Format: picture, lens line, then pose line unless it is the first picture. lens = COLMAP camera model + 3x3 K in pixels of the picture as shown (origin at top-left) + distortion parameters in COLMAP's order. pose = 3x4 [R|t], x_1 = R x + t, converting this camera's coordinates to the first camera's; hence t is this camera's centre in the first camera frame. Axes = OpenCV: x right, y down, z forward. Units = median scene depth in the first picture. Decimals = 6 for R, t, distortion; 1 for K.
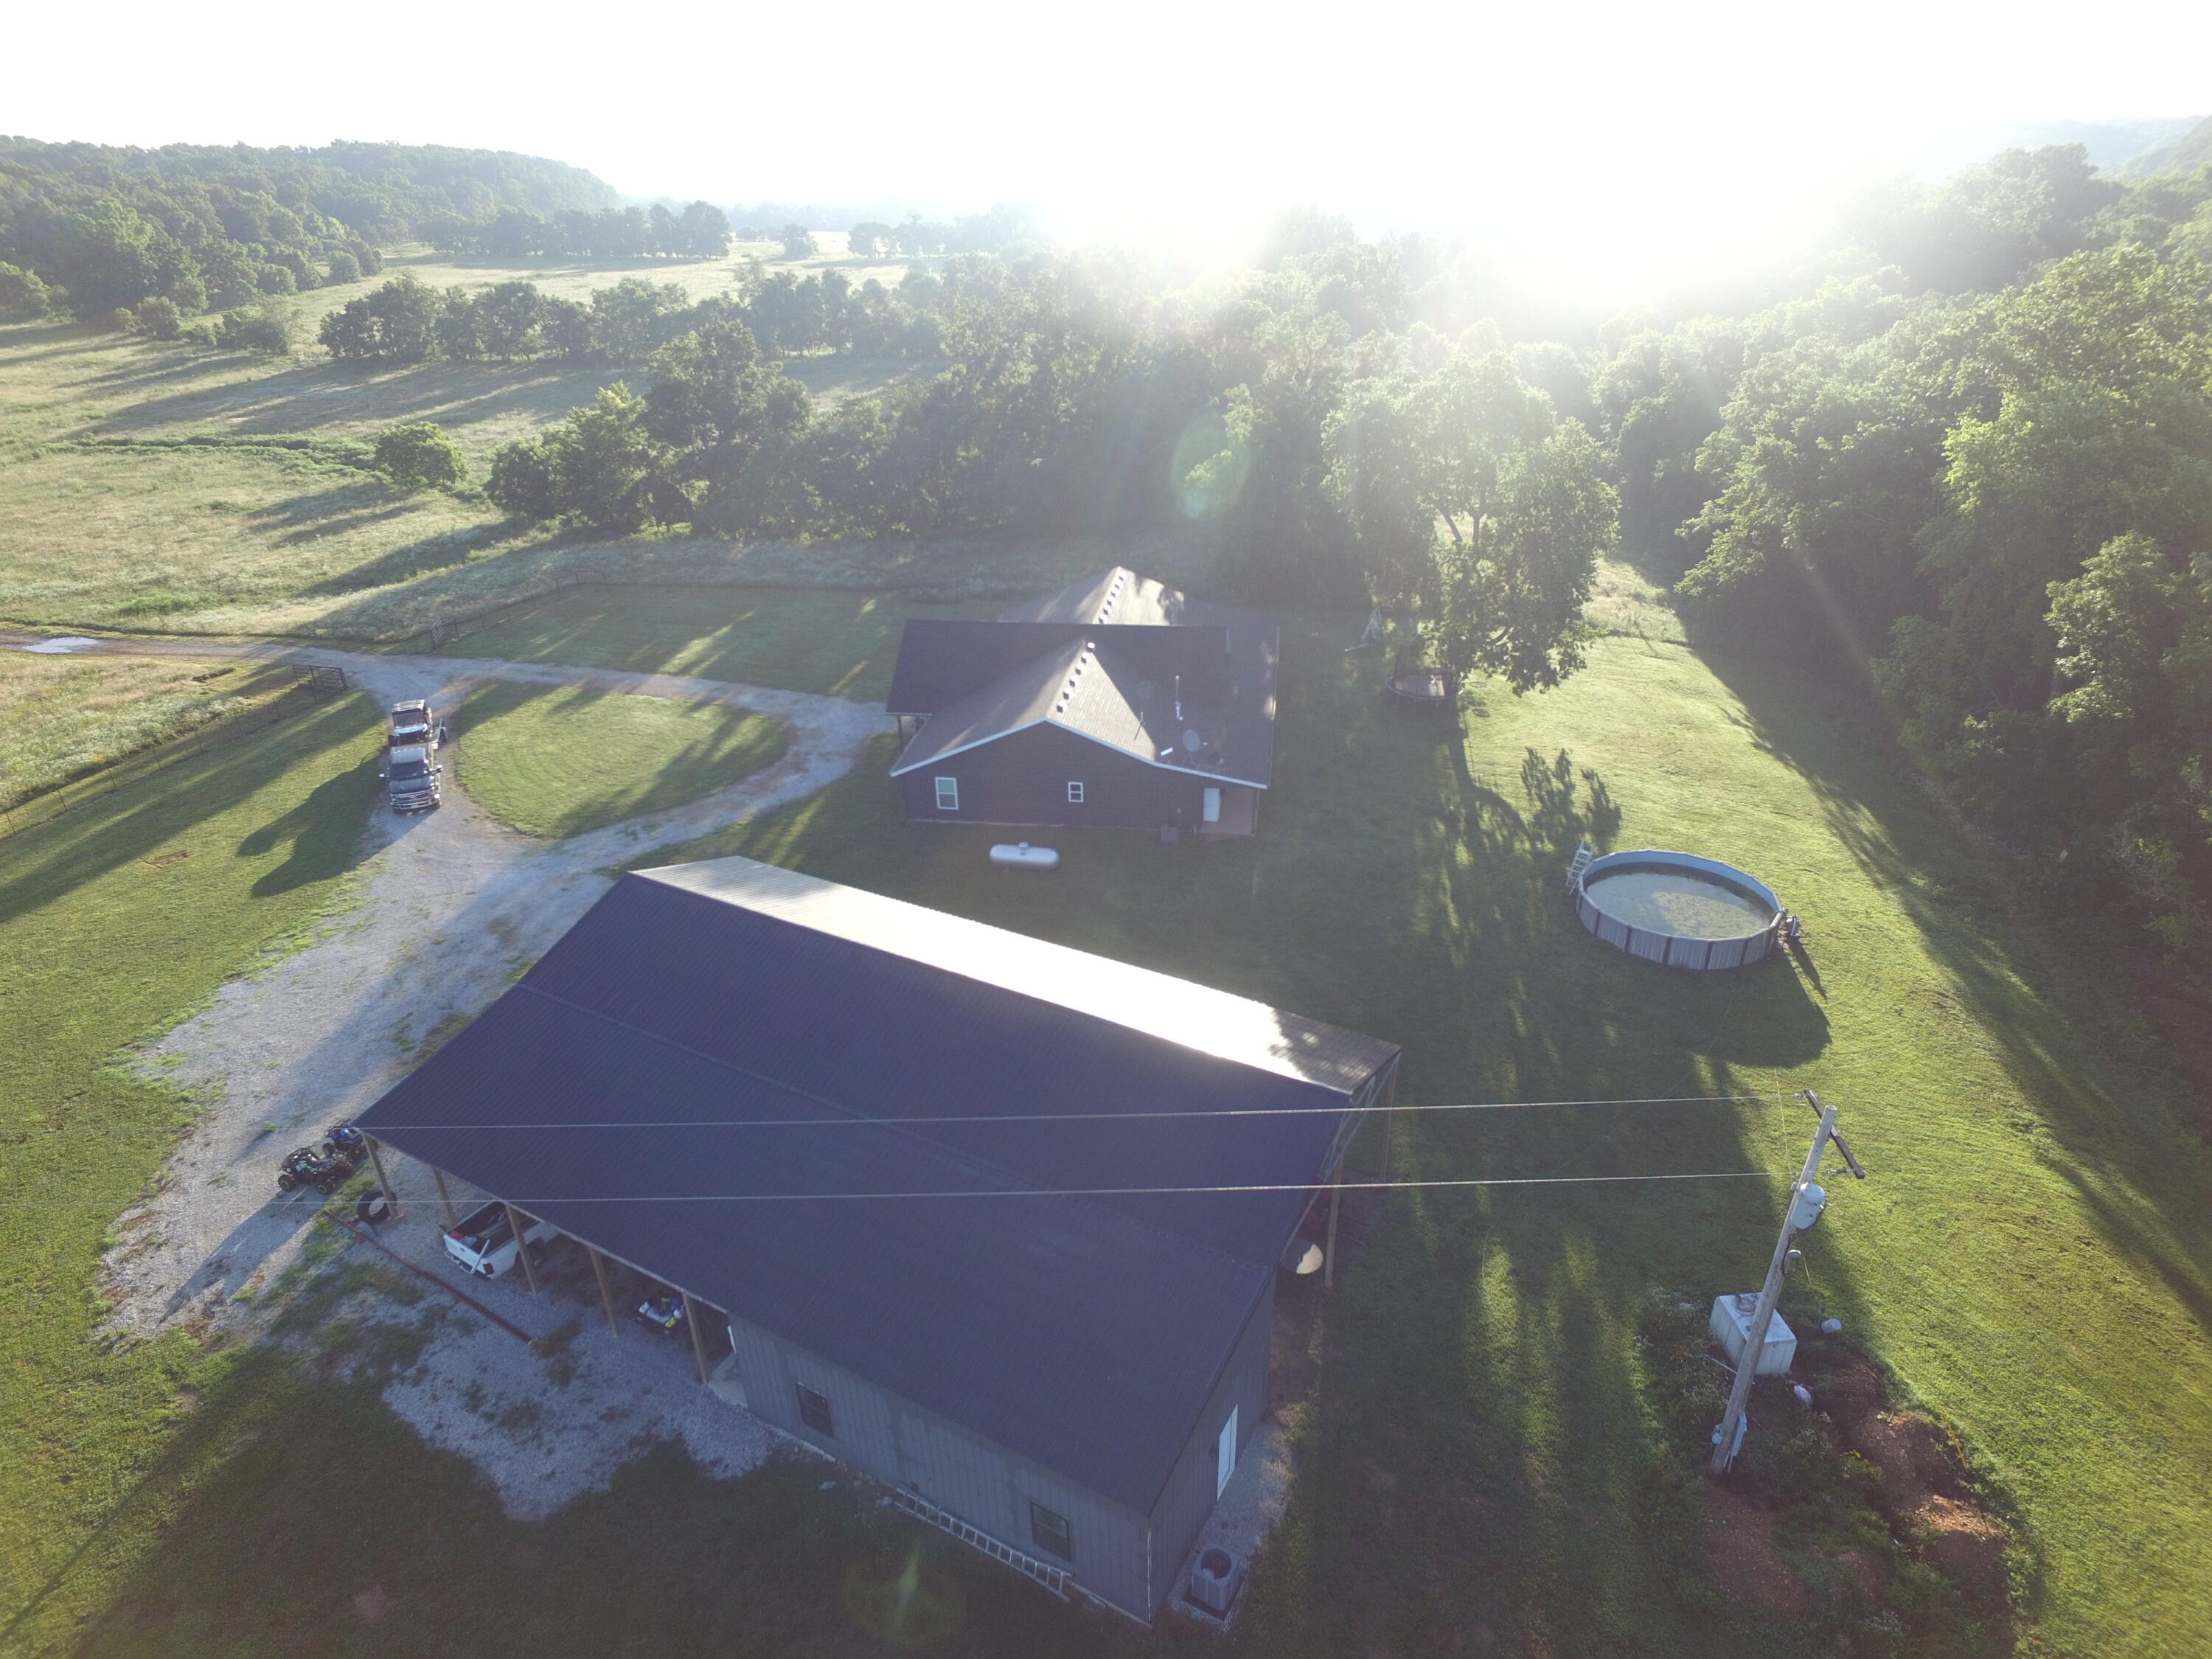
lens RADIAL K [[1292.0, 0, 1106.0], [0, 1292.0, 829.5], [0, 0, 1]] dist [-0.015227, 0.015524]
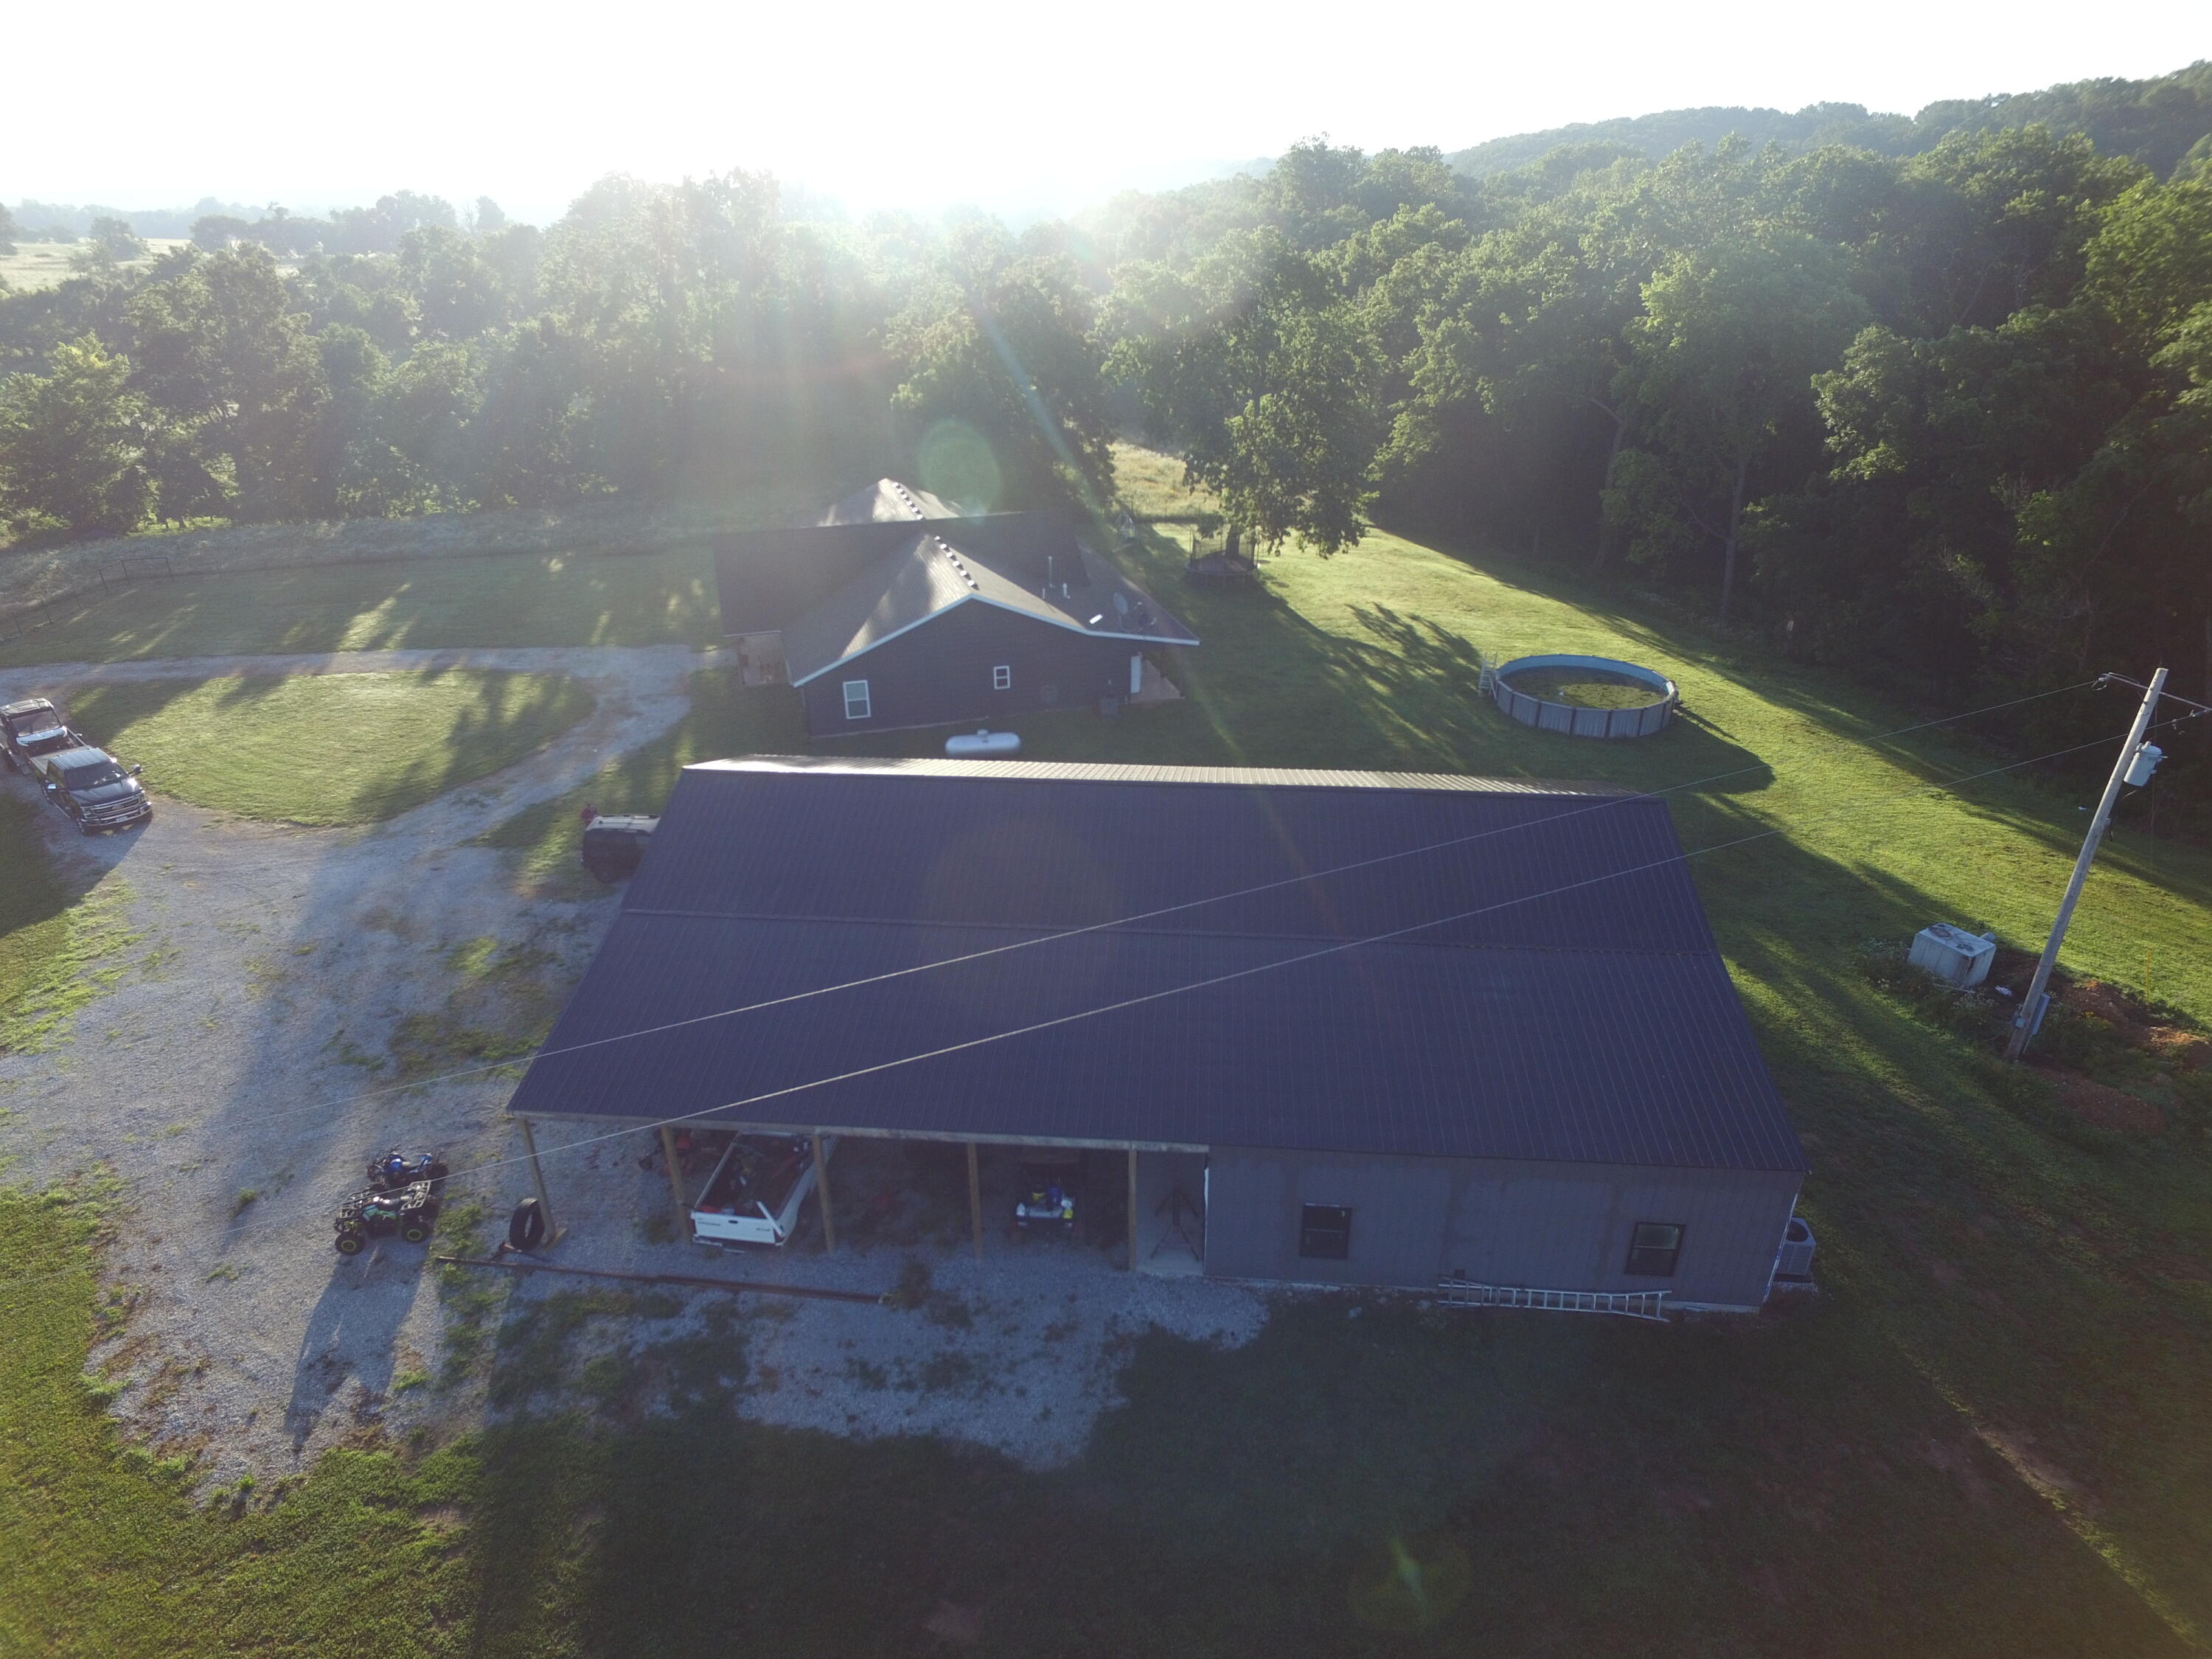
lens RADIAL K [[1294.2, 0, 1107.7], [0, 1294.2, 828.1], [0, 0, 1]] dist [-0.012207, 0.013686]
pose [[0.910722, -0.166467, 0.377987, -0.293041], [0.172151, 0.984888, 0.018967, 0.066126], [-0.375432, 0.047797, 0.925617, 0.111830]]
